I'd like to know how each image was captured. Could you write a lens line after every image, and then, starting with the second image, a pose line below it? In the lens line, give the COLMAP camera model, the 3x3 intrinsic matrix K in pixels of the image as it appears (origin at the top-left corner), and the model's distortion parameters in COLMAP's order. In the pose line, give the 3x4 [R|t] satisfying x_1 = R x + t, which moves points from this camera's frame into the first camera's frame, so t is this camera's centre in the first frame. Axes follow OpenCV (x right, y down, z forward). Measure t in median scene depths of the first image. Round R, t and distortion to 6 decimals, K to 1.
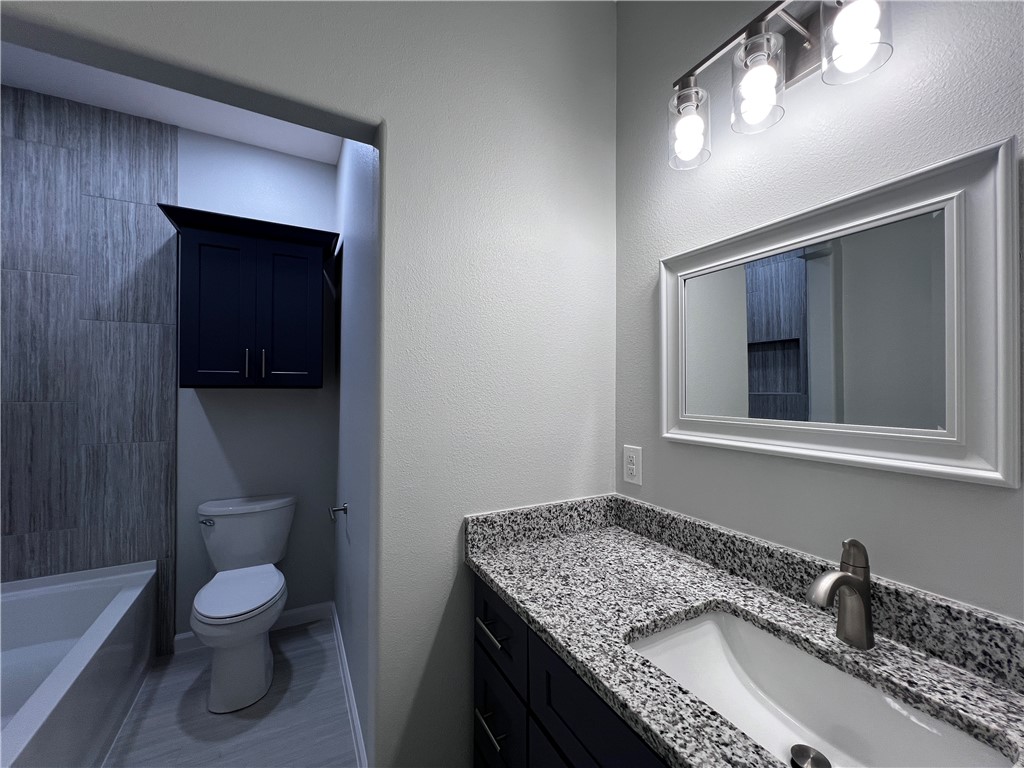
lens RADIAL K [[414.2, 0, 518.1], [0, 414.2, 385.8], [0, 0, 1]] dist [-0.002453, 0.000974]
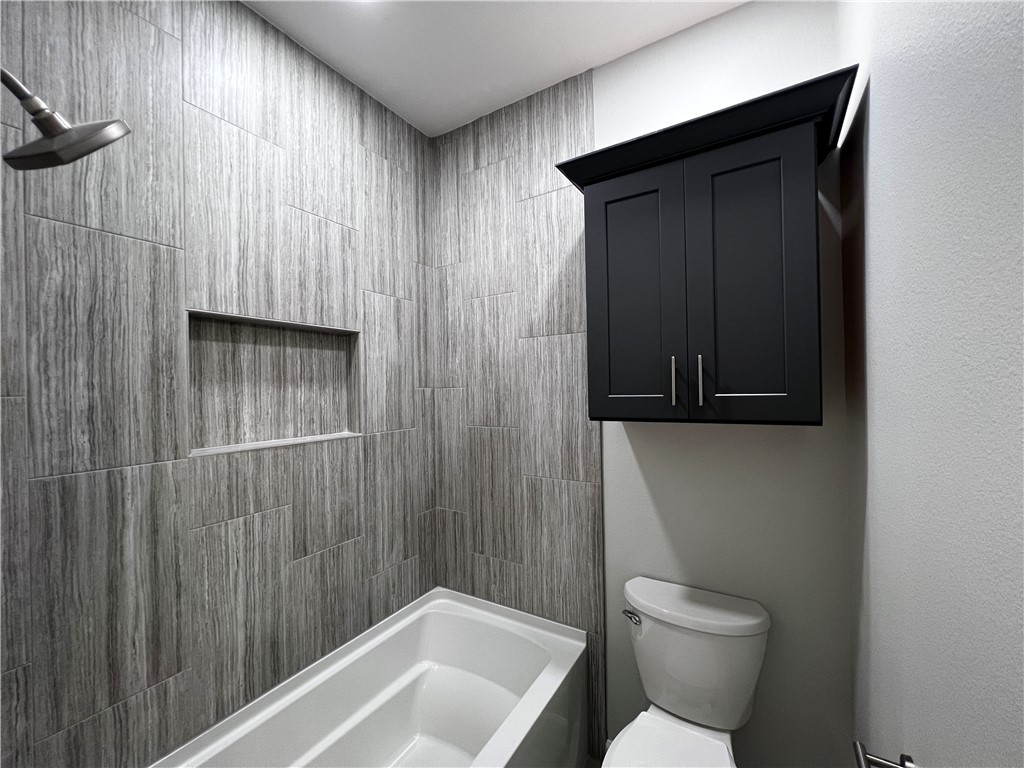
lens RADIAL K [[414.2, 0, 507.8], [0, 414.2, 390.7], [0, 0, 1]] dist [-0.002289, 0.001044]
pose [[0.501108, -0.009000, -0.865338, -0.268569], [0.030648, 0.999503, 0.007353, -0.051258], [0.864842, -0.030205, 0.501135, 0.501500]]
